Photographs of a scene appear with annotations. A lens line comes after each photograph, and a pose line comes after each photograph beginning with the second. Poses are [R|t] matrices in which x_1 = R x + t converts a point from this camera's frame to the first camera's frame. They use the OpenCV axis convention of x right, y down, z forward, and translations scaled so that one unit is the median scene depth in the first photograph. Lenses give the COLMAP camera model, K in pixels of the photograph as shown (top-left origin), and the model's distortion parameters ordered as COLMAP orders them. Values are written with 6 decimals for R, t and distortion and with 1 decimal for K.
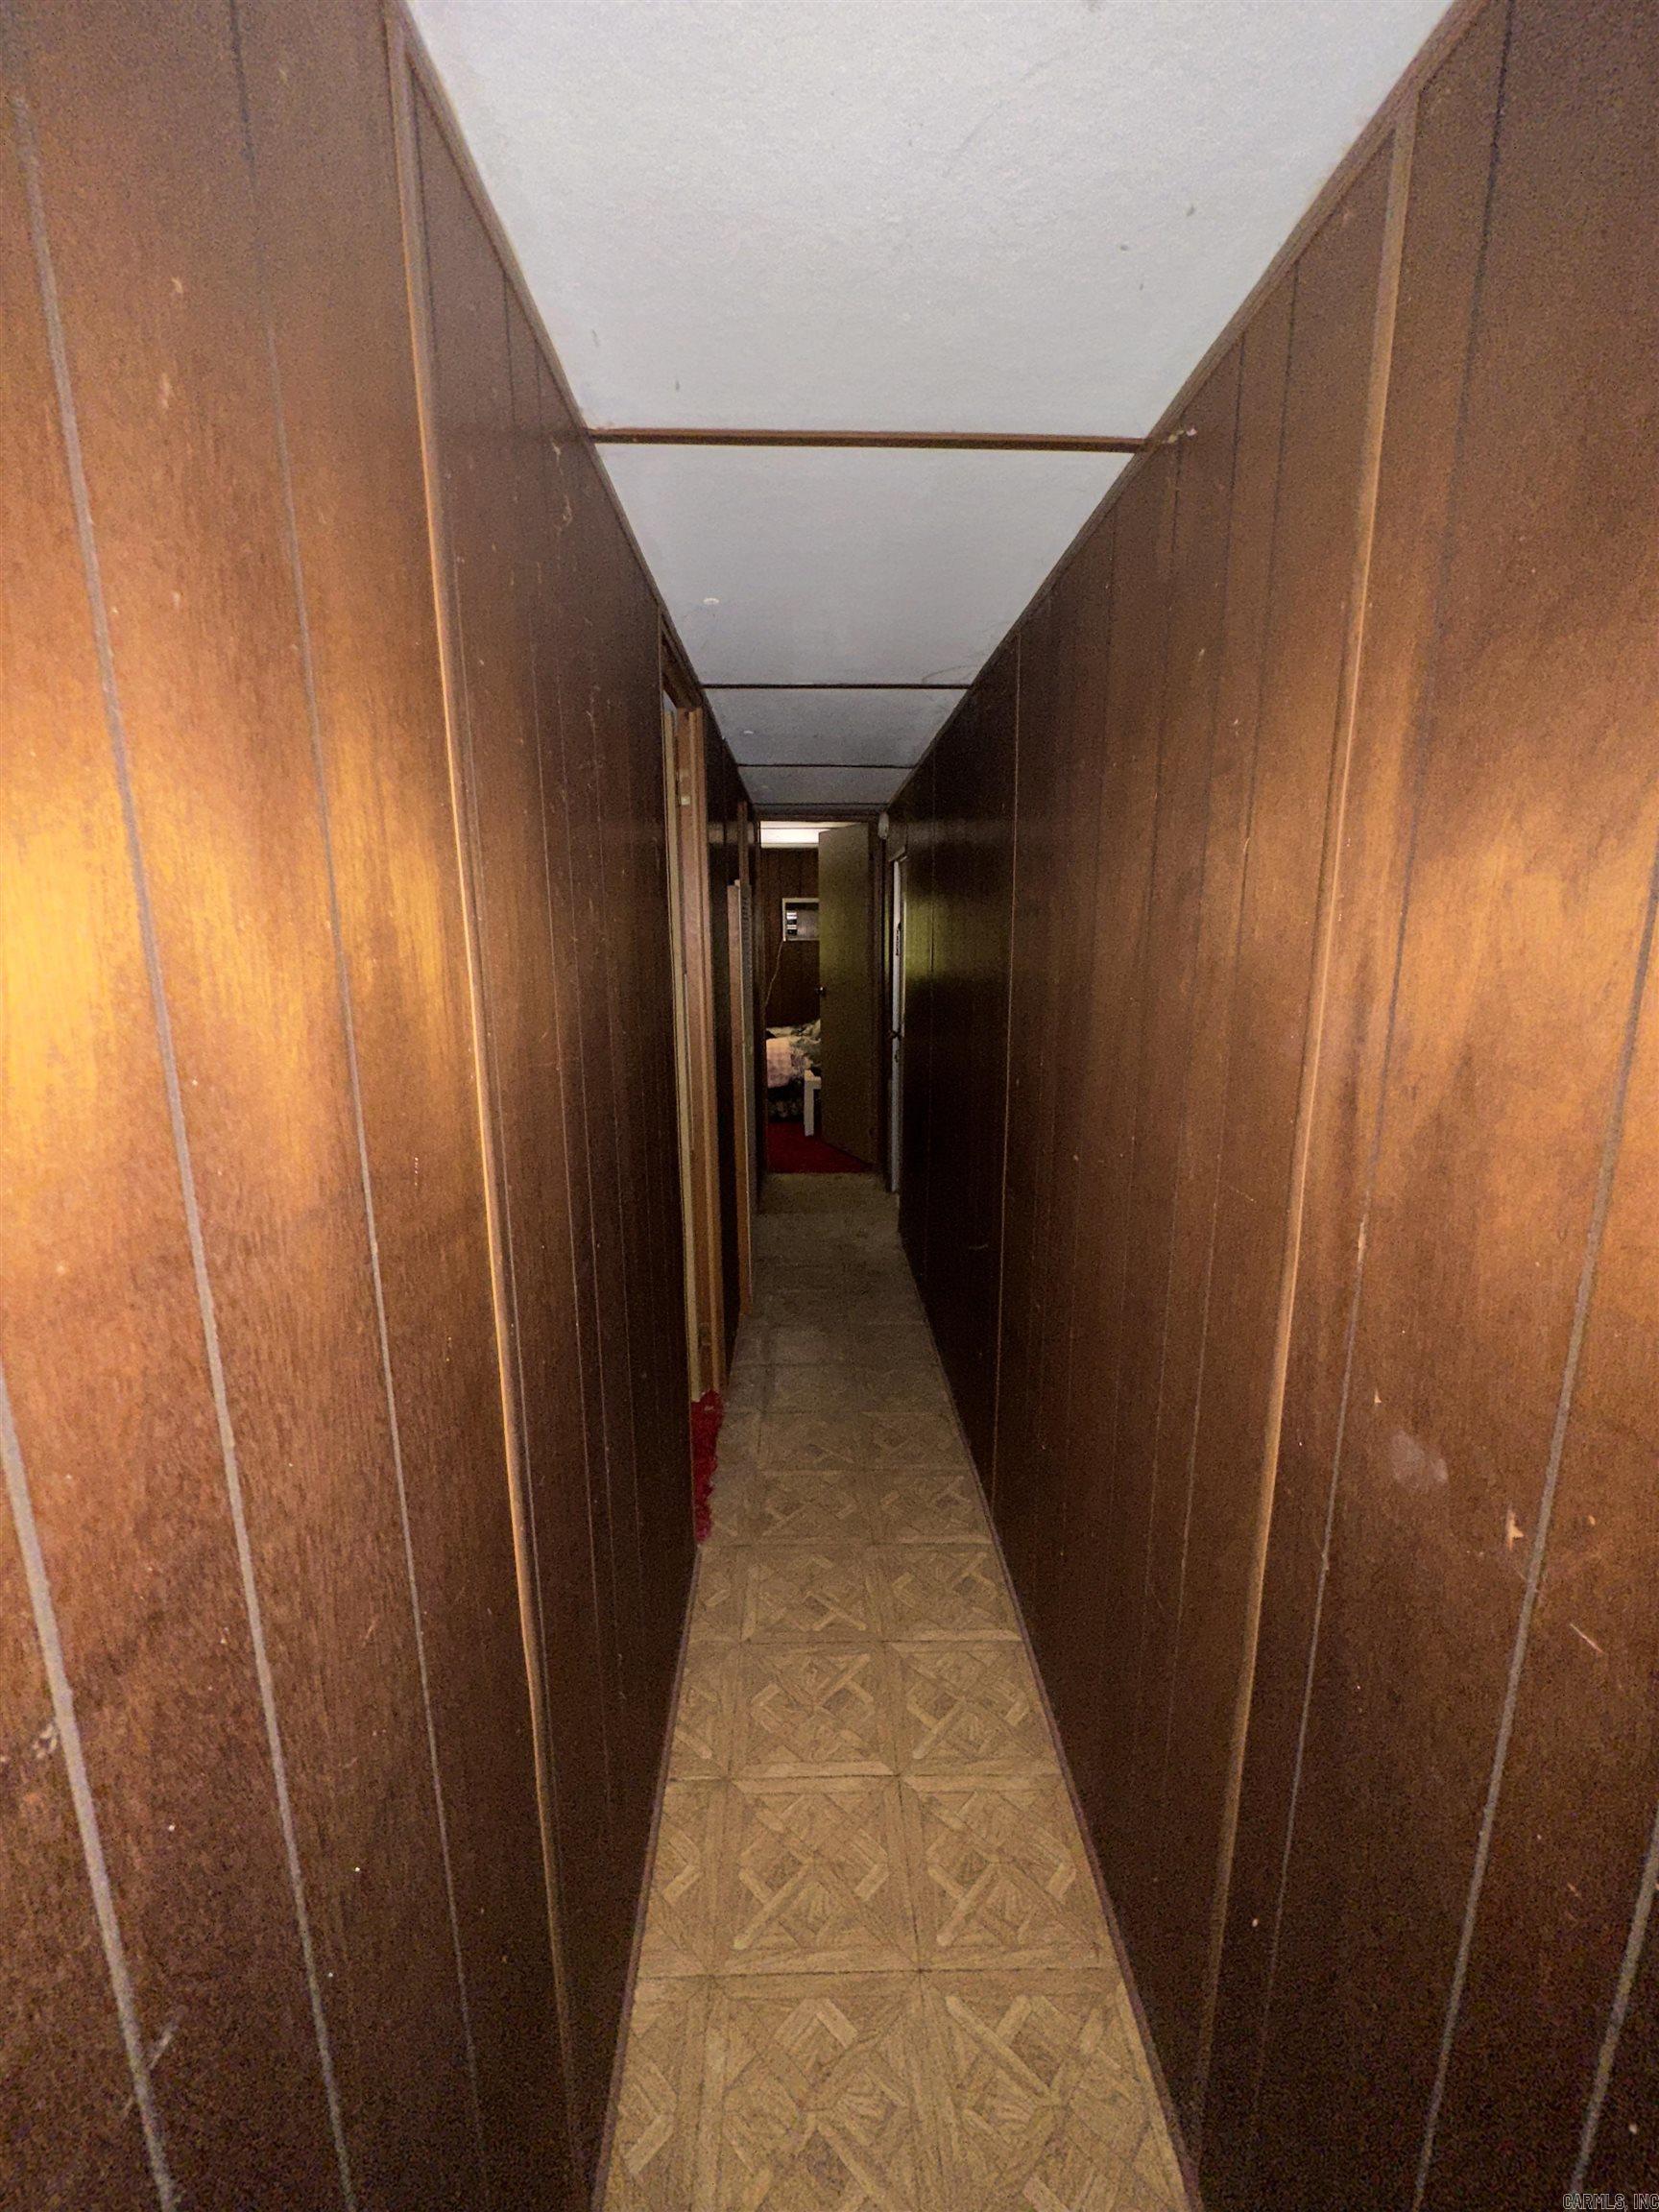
lens RADIAL K [[885.8, 0, 832.7], [0, 885.8, 1107.2], [0, 0, 1]] dist [-0.003952, -0.000309]
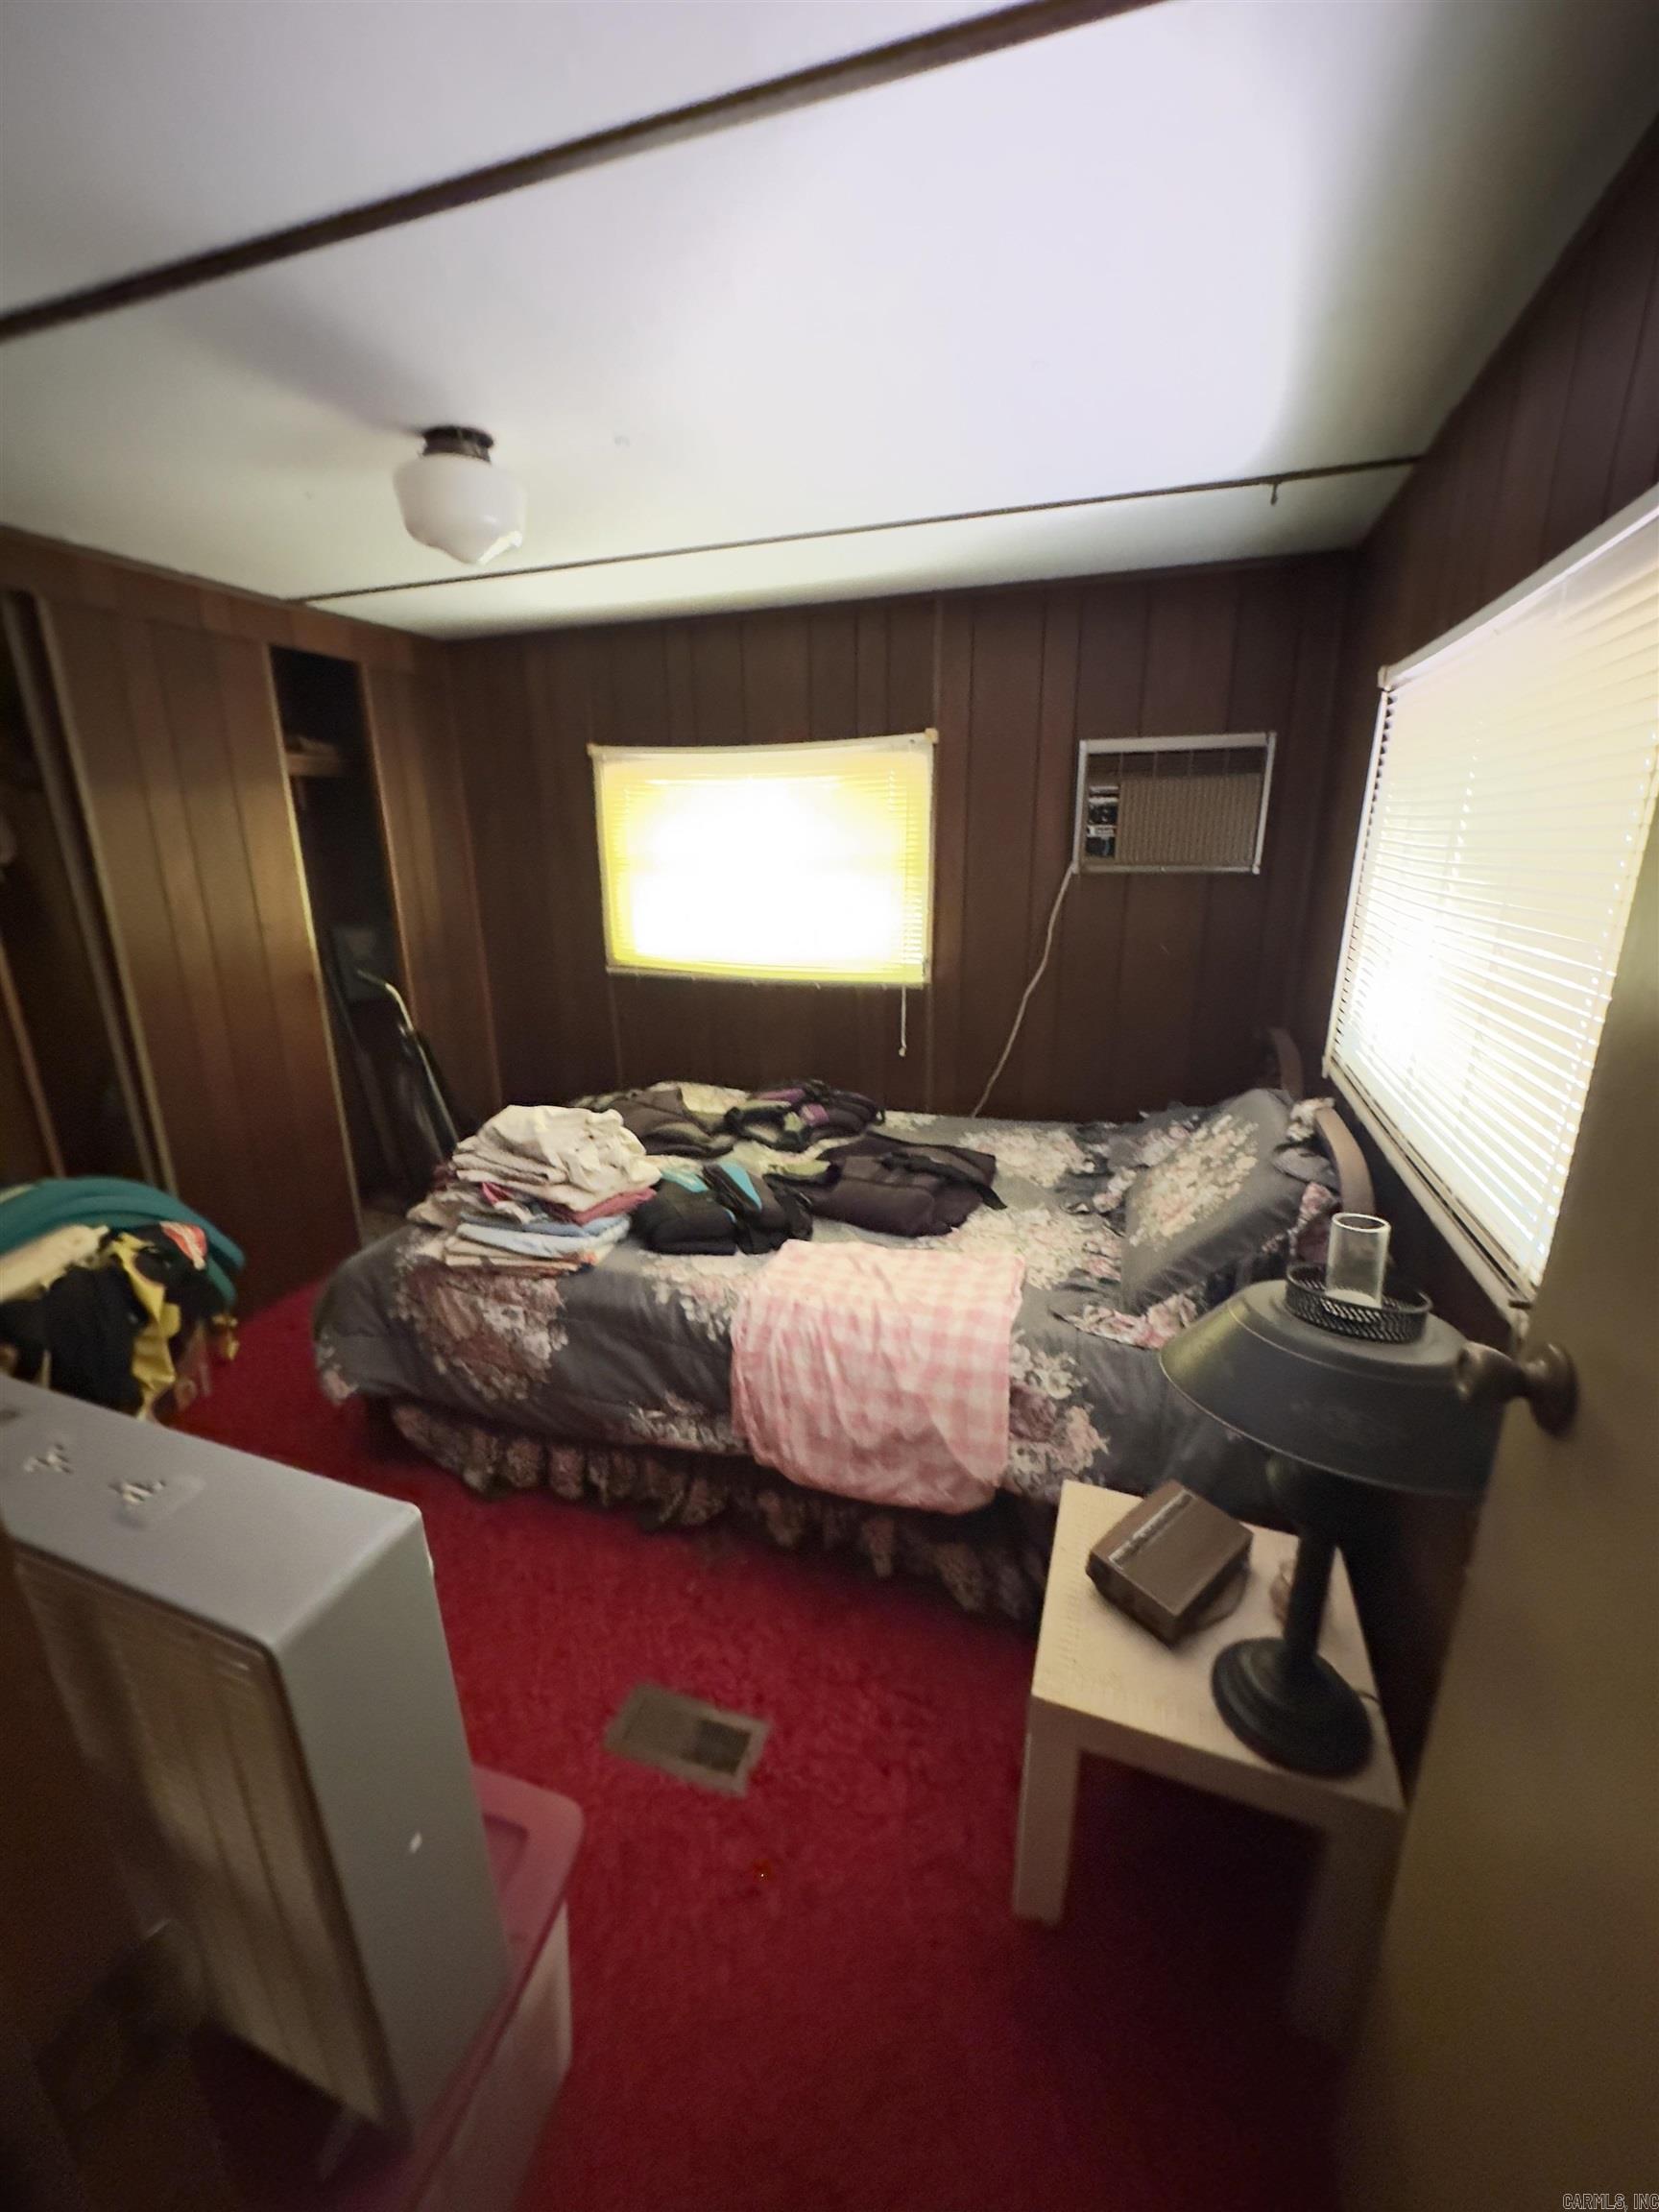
lens RADIAL K [[885.8, 0, 825.8], [0, 885.8, 1105.5], [0, 0, 1]] dist [-0.003952, -0.000309]
pose [[0.938507, 0.086072, -0.334360, -0.021908], [-0.056880, 0.993740, 0.096156, -0.148953], [0.340544, -0.071224, 0.937527, 0.775615]]
